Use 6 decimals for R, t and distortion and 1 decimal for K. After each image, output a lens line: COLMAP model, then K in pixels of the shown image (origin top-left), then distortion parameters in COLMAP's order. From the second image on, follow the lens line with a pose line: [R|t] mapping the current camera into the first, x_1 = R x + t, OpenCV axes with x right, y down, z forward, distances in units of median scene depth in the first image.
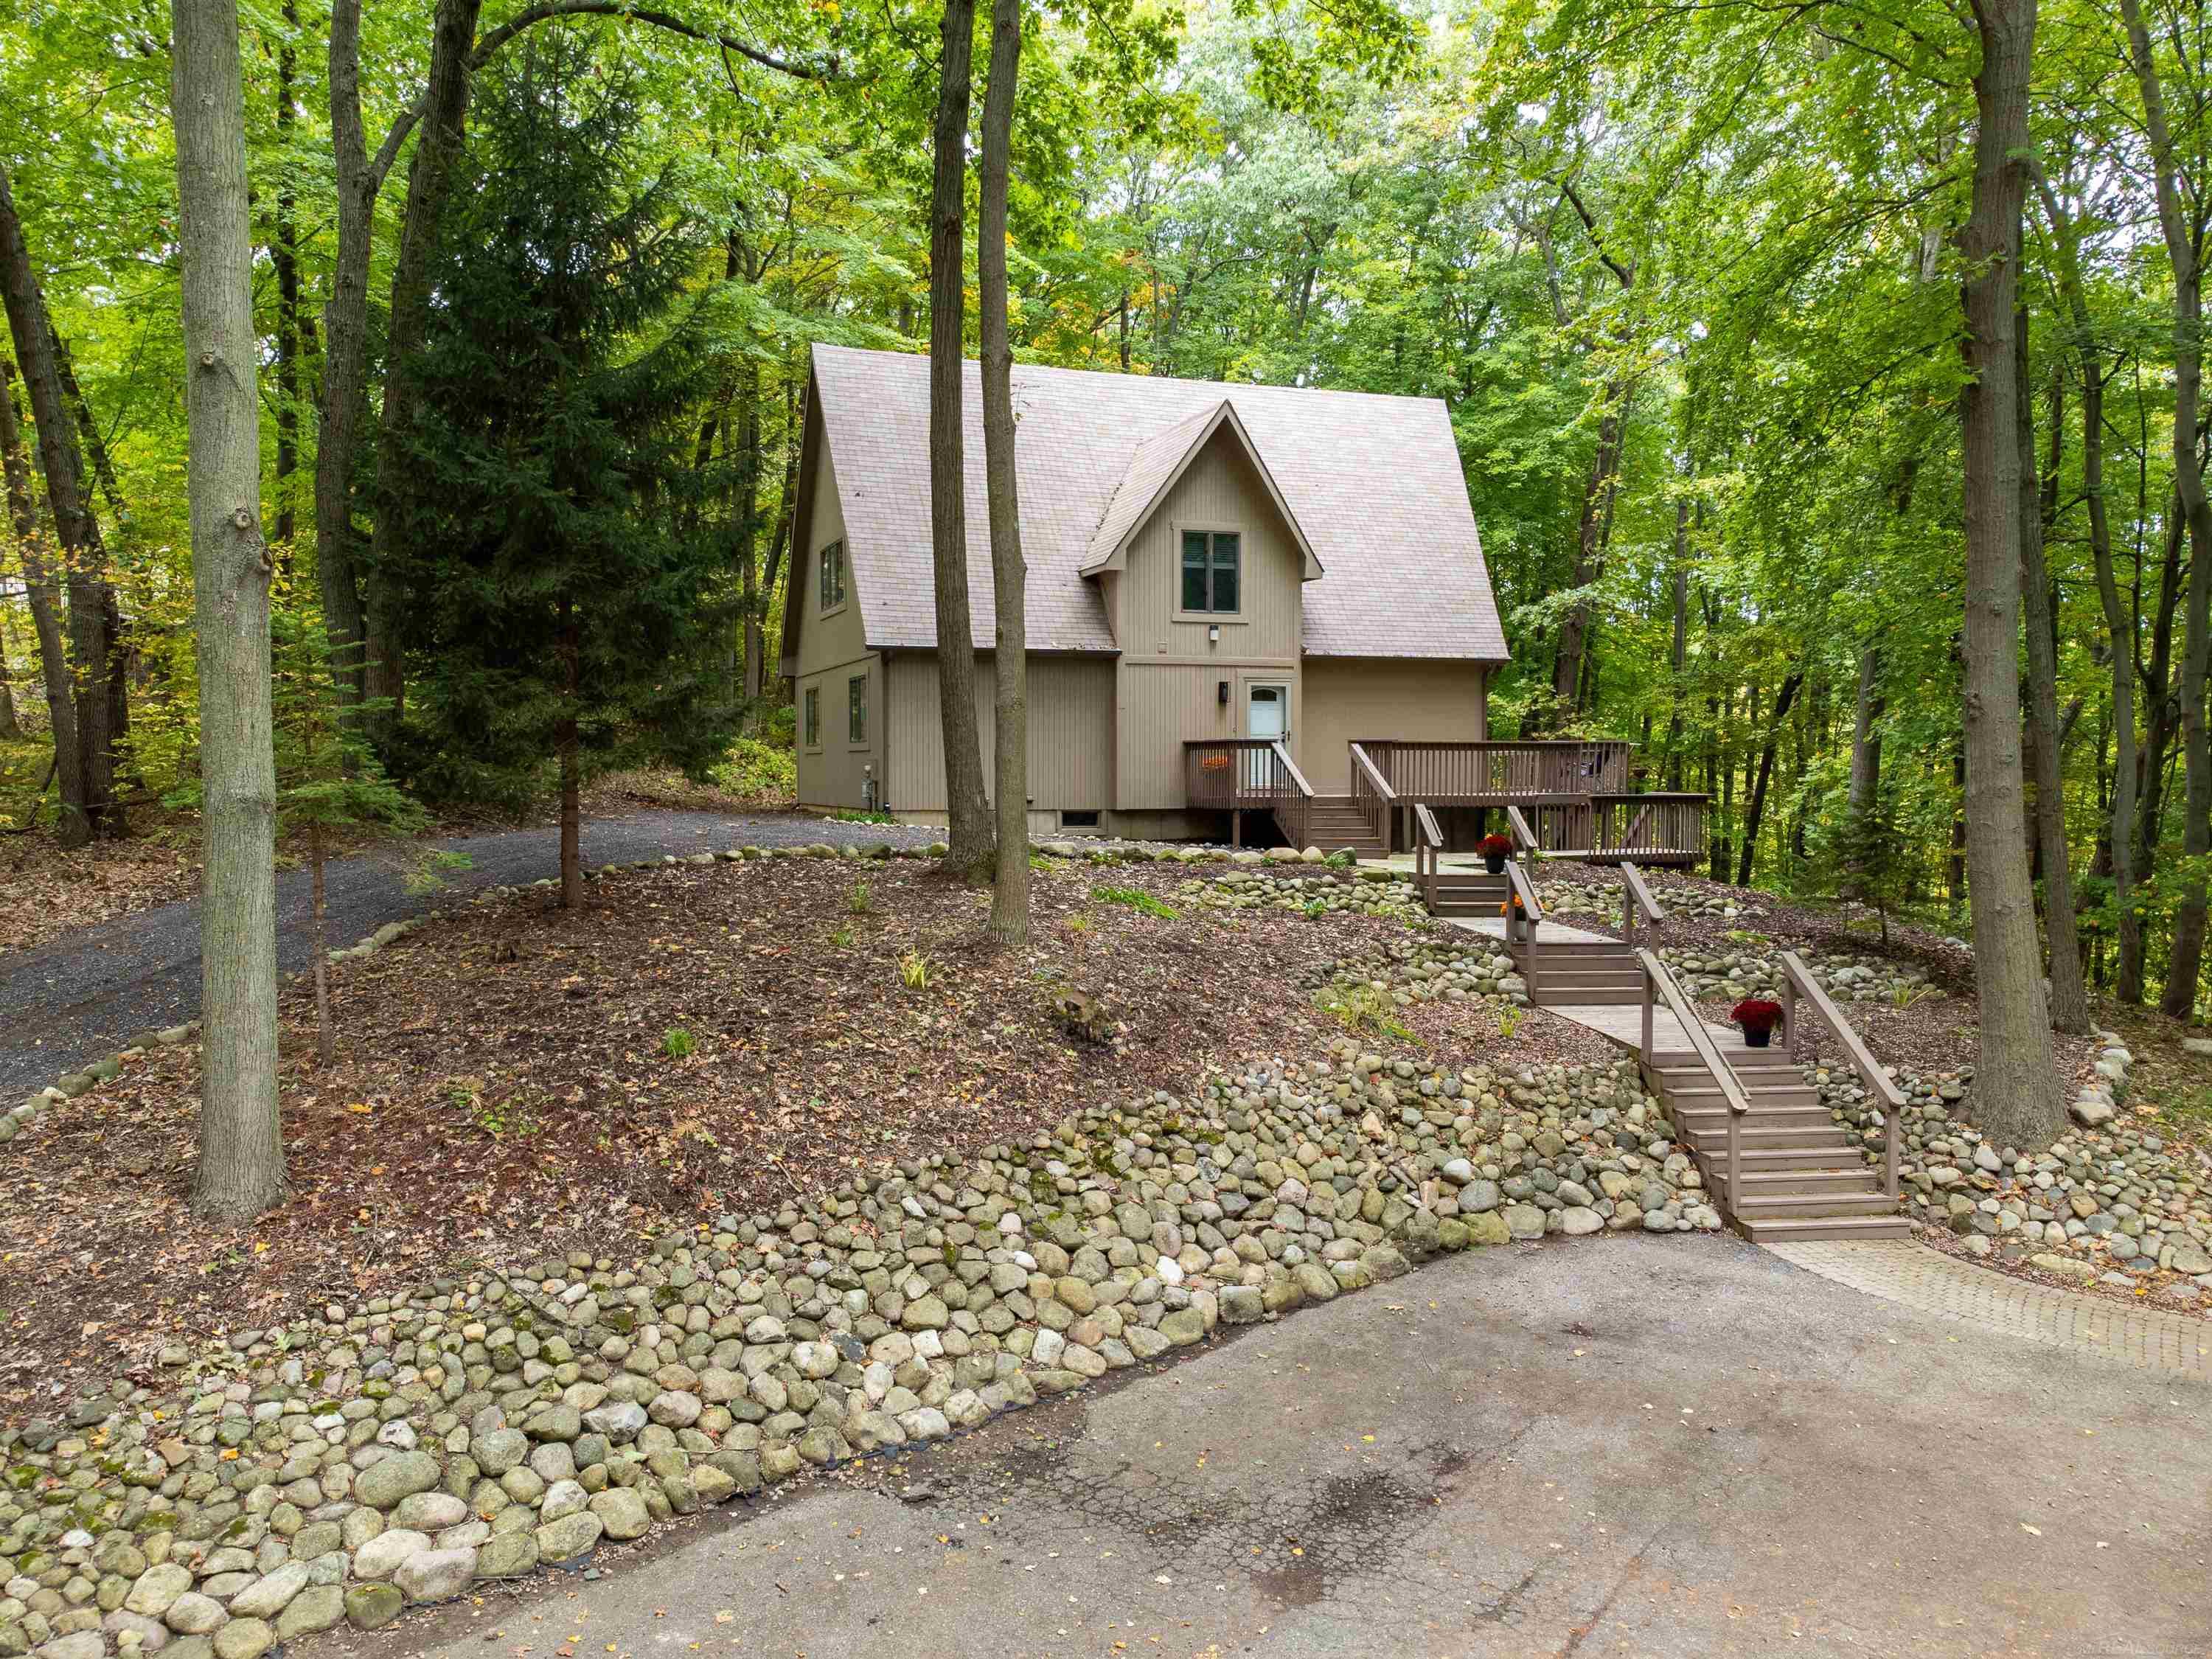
lens RADIAL K [[1646.7, 0, 1104.7], [0, 1646.7, 820.7], [0, 0, 1]] dist [0.027410, -0.005696]
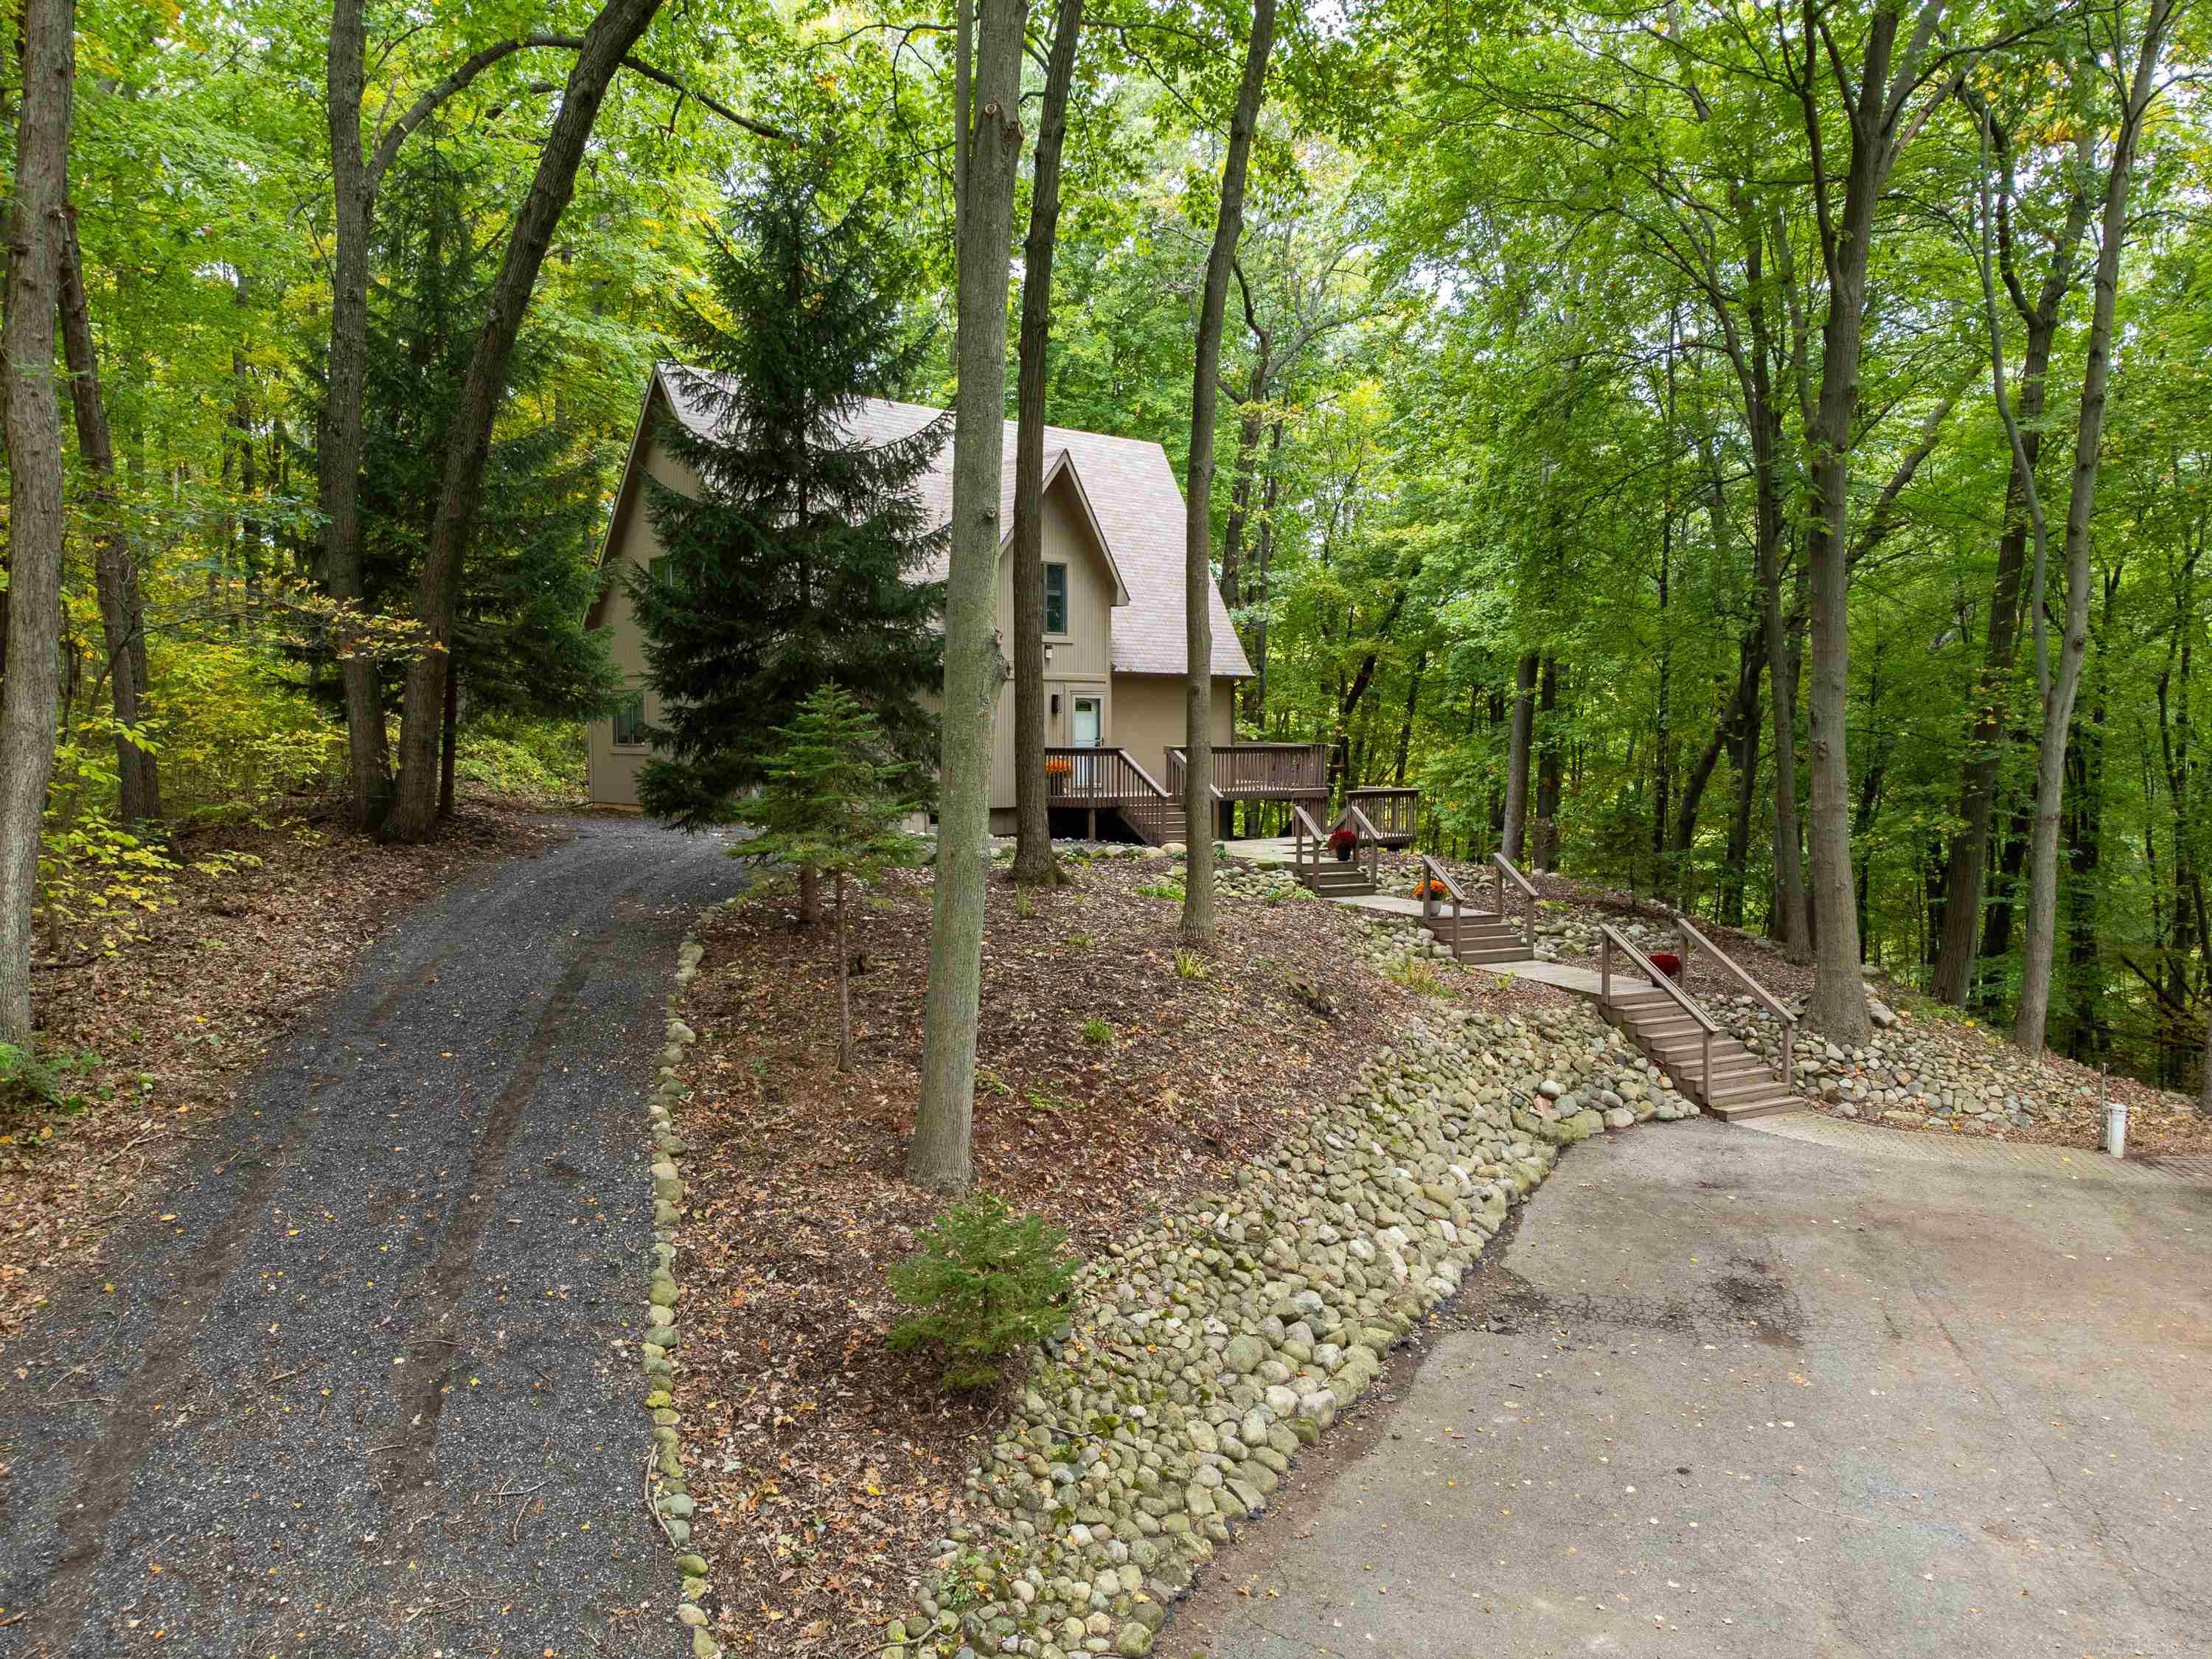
lens RADIAL K [[1646.7, 0, 1104.7], [0, 1646.7, 822.7], [0, 0, 1]] dist [0.027410, -0.005696]
pose [[0.926589, -0.019487, 0.375570, -0.647771], [0.010545, 0.999610, 0.025851, -0.050272], [-0.375928, -0.019993, 0.926433, -0.134678]]
